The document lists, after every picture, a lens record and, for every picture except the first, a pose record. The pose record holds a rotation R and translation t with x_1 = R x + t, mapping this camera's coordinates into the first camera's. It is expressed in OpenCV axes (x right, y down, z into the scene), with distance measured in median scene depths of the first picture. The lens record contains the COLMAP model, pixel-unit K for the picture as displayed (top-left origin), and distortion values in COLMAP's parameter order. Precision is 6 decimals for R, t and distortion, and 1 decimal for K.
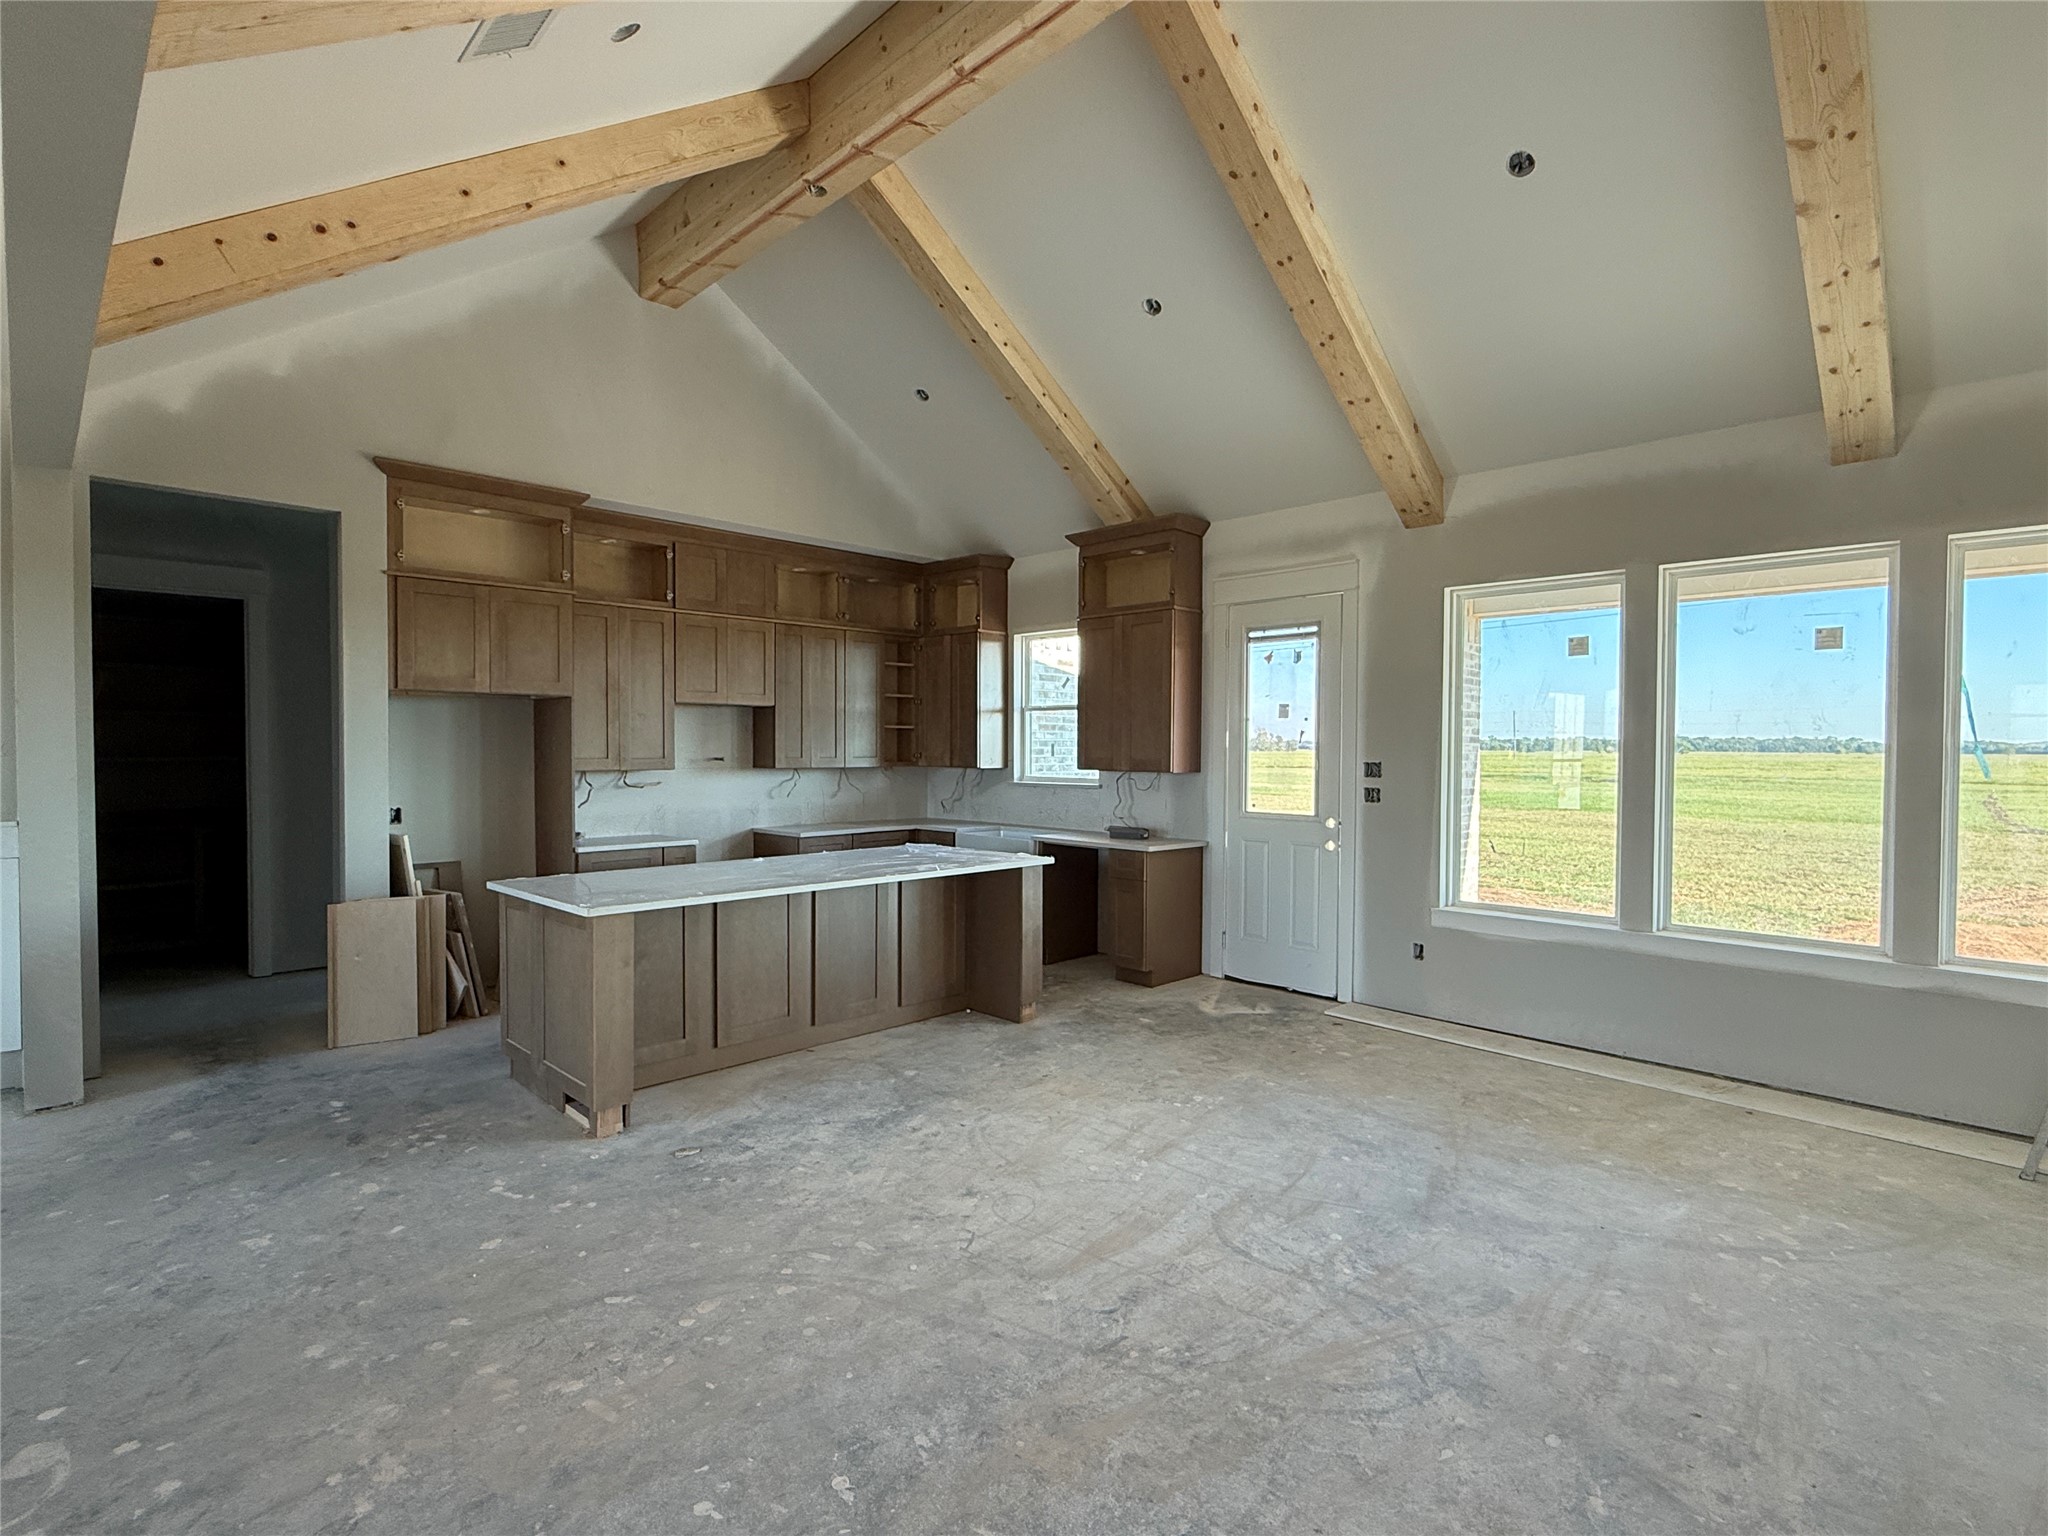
lens RADIAL K [[1004.2, 0, 1035.2], [0, 1004.2, 763.3], [0, 0, 1]] dist [-0.001138, -0.000313]
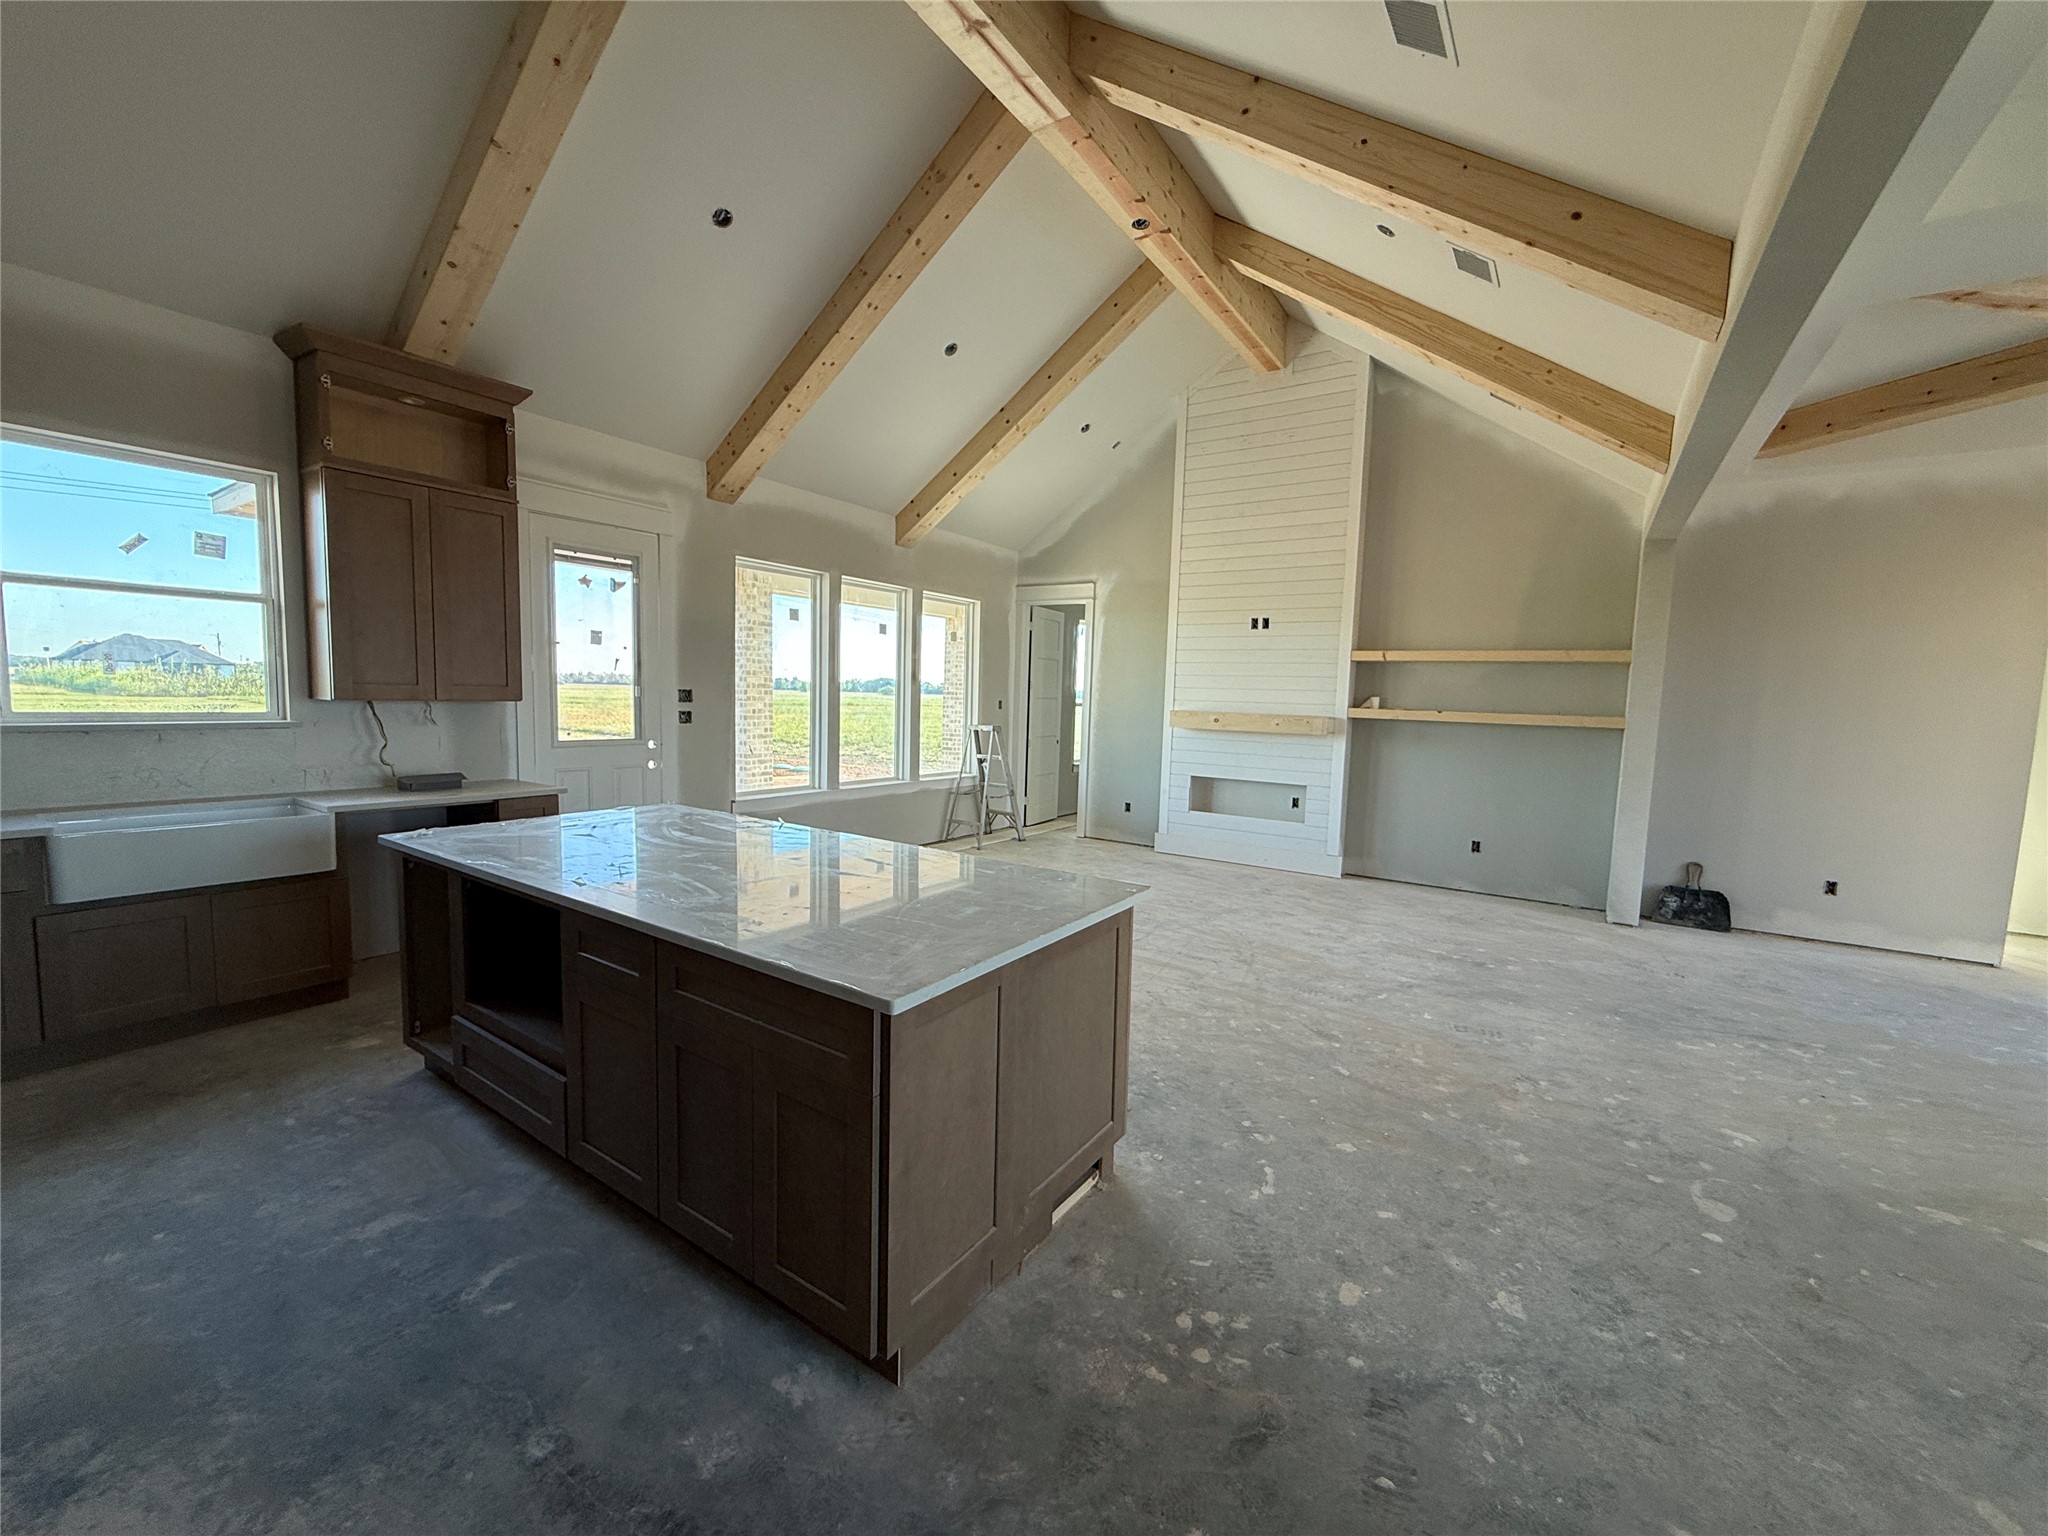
lens RADIAL K [[813.1, 0, 1014.3], [0, 813.1, 763.0], [0, 0, 1]] dist [-0.000571, -0.000095]
pose [[-0.174925, -0.095973, 0.979893, -0.698296], [-0.014851, 0.995382, 0.094839, -0.011650], [-0.984470, 0.002037, -0.175542, 0.805085]]
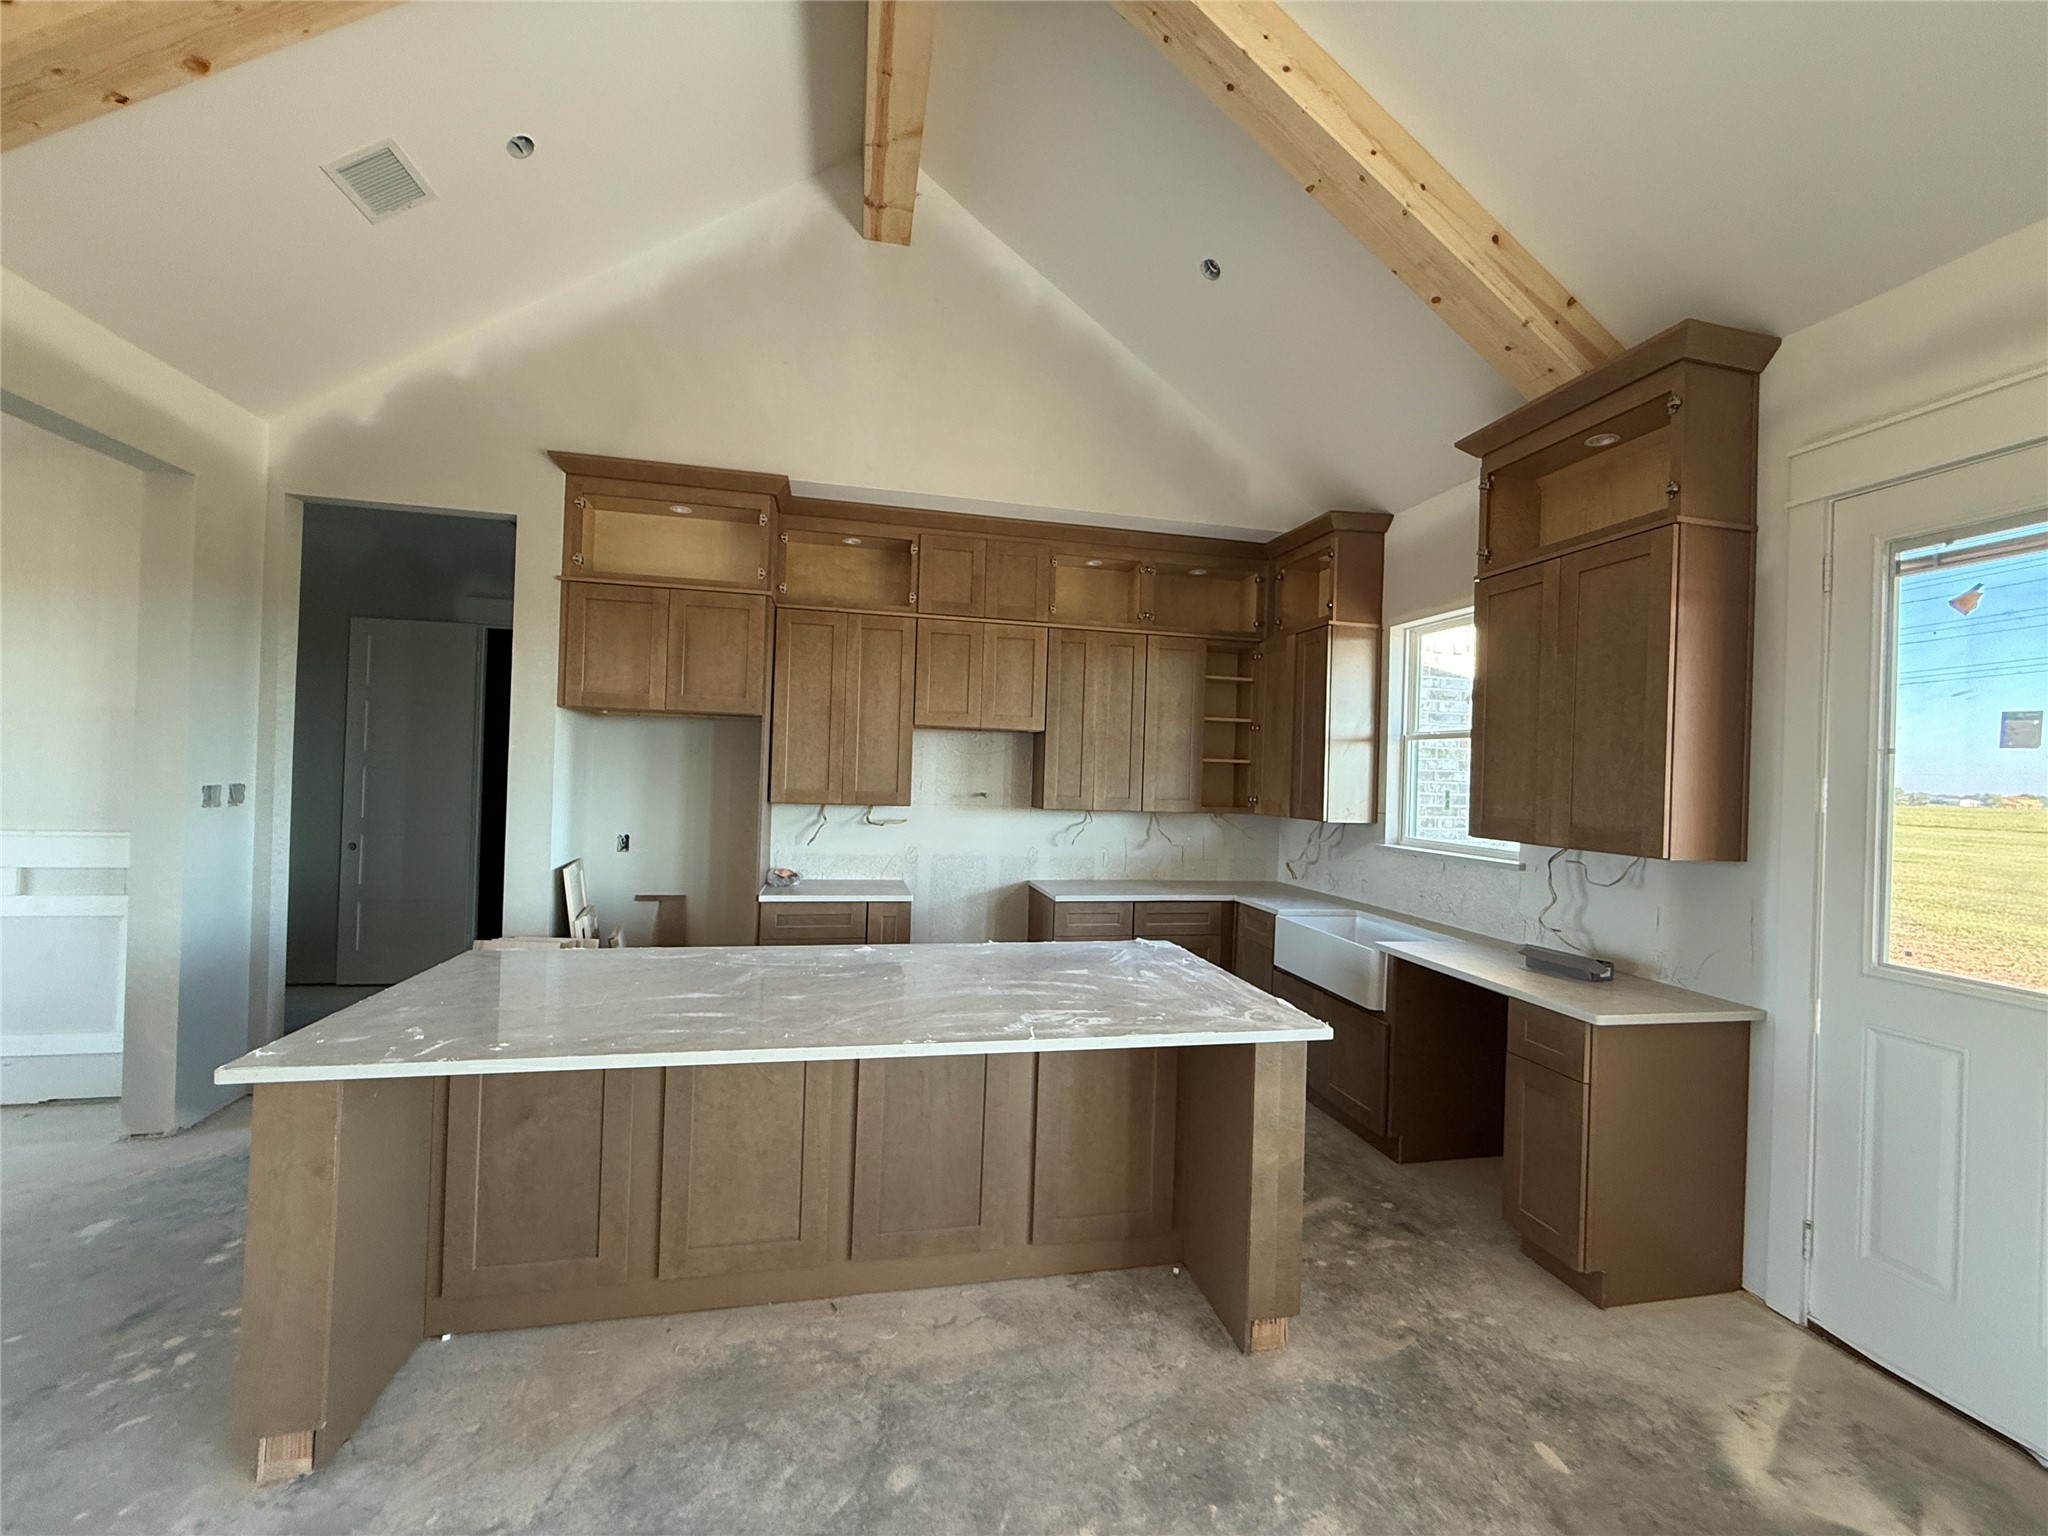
lens RADIAL K [[813.1, 0, 1025.4], [0, 813.1, 765.7], [0, 0, 1]] dist [-0.000571, -0.000095]
pose [[0.835438, 0.018203, -0.549283, 0.104872], [-0.037777, 0.998989, -0.024352, -0.016836], [0.548285, 0.041095, 0.835281, 0.568660]]
